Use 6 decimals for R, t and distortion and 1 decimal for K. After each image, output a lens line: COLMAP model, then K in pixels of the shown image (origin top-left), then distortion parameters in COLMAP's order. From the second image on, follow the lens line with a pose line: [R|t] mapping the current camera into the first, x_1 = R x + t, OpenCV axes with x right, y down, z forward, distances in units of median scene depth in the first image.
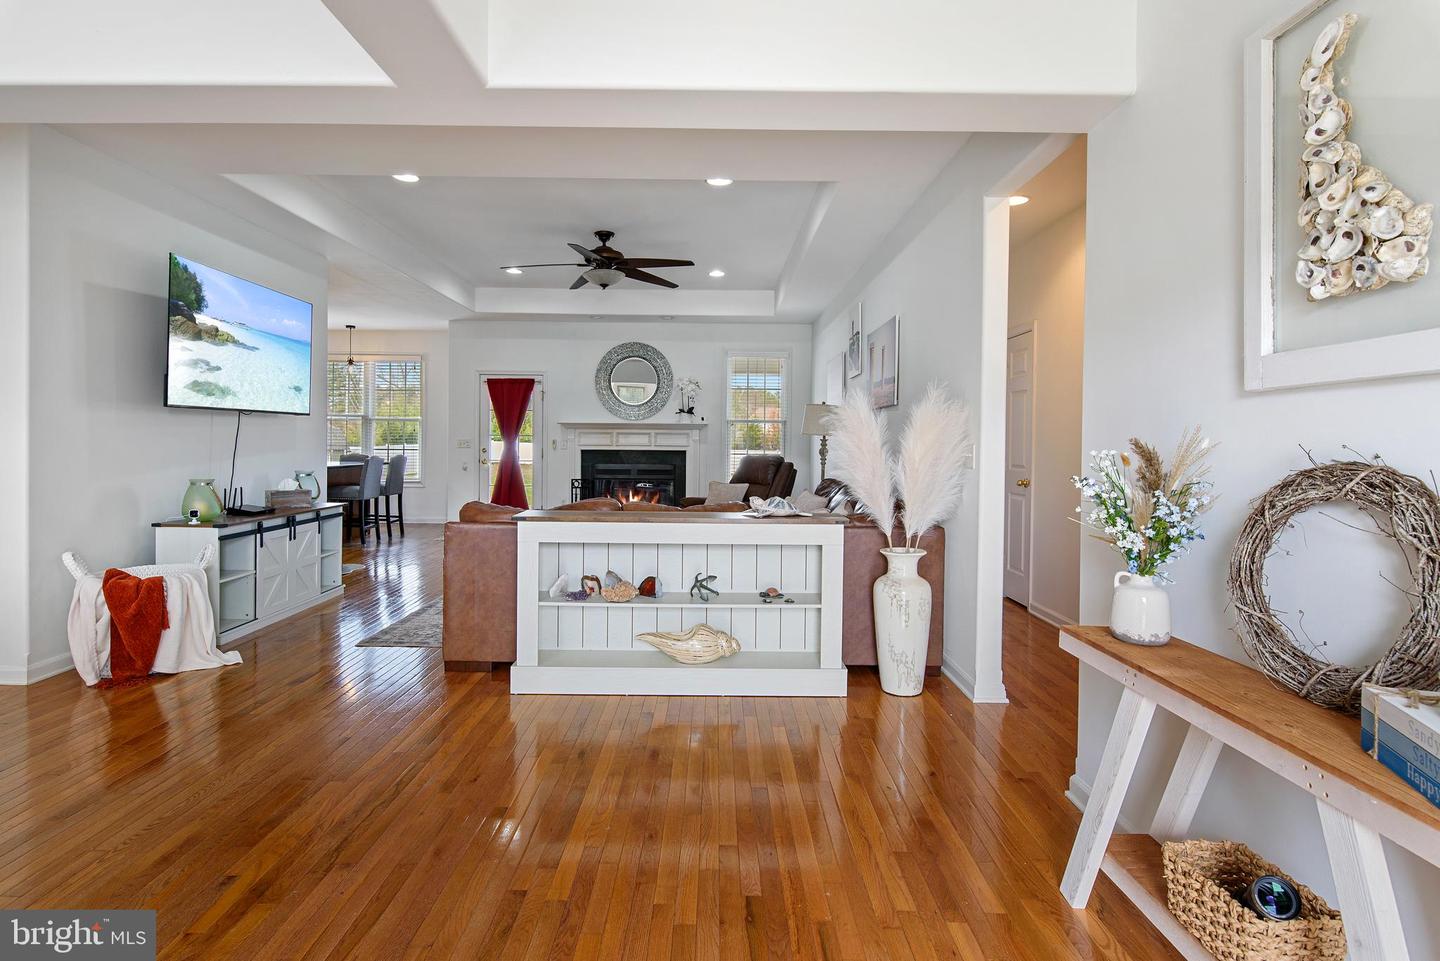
lens RADIAL K [[725.4, 0, 717.9], [0, 725.4, 448.7], [0, 0, 1]] dist [-0.002459, -0.000164]
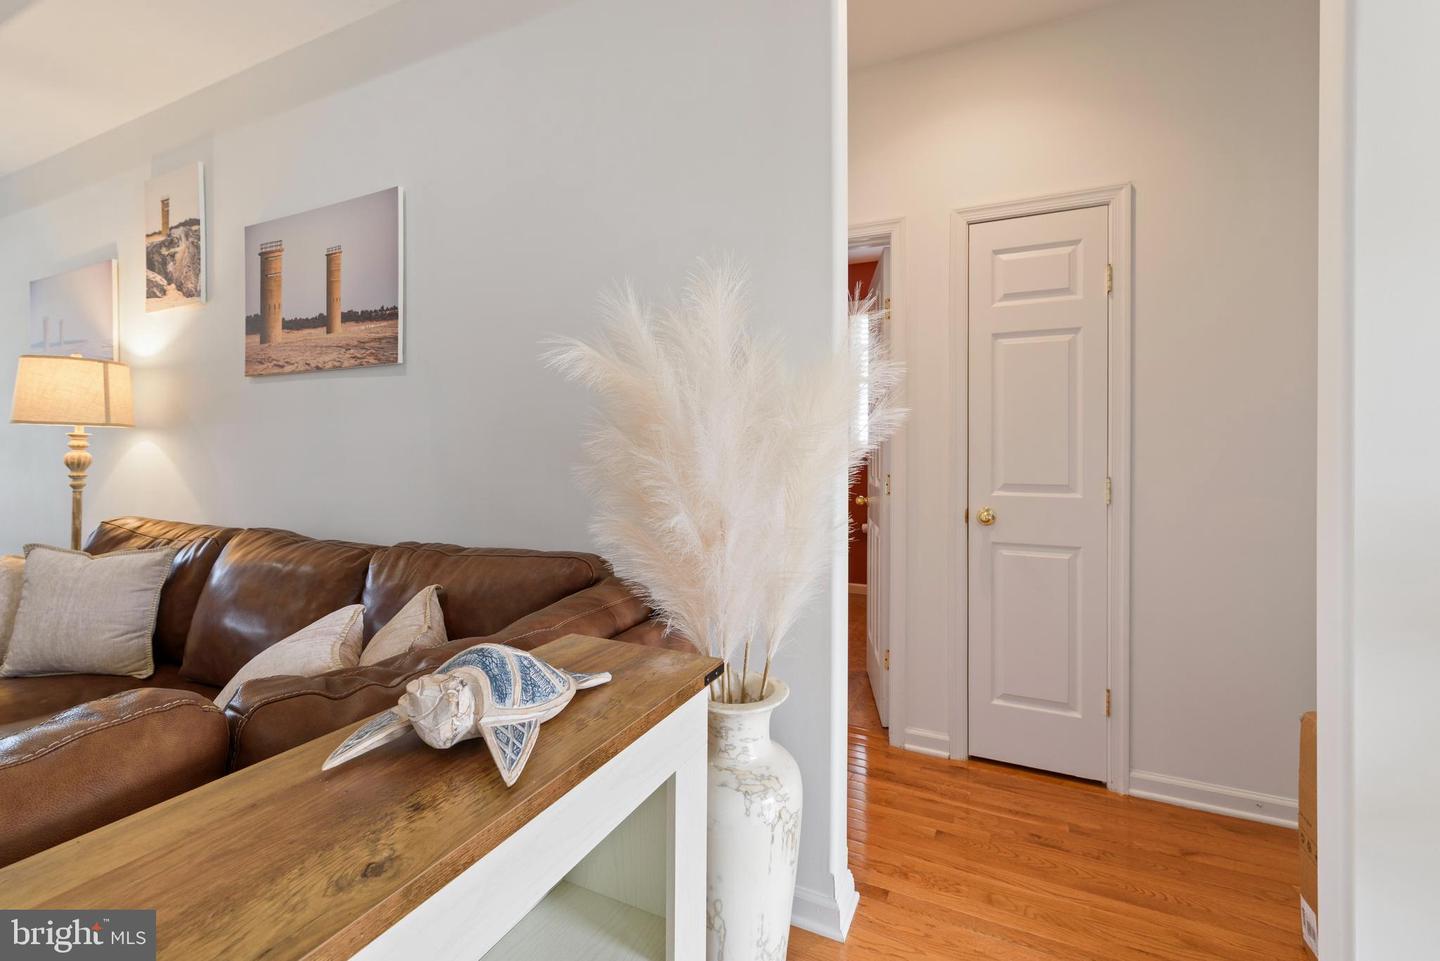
lens RADIAL K [[628.1, 0, 717.8], [0, 628.1, 454.1], [0, 0, 1]] dist [0.001069, -0.000034]
pose [[0.431353, -0.012537, 0.902096, -0.060241], [0.009669, 0.999910, 0.009273, 0.000017], [-0.902132, 0.004722, 0.431435, 0.650666]]
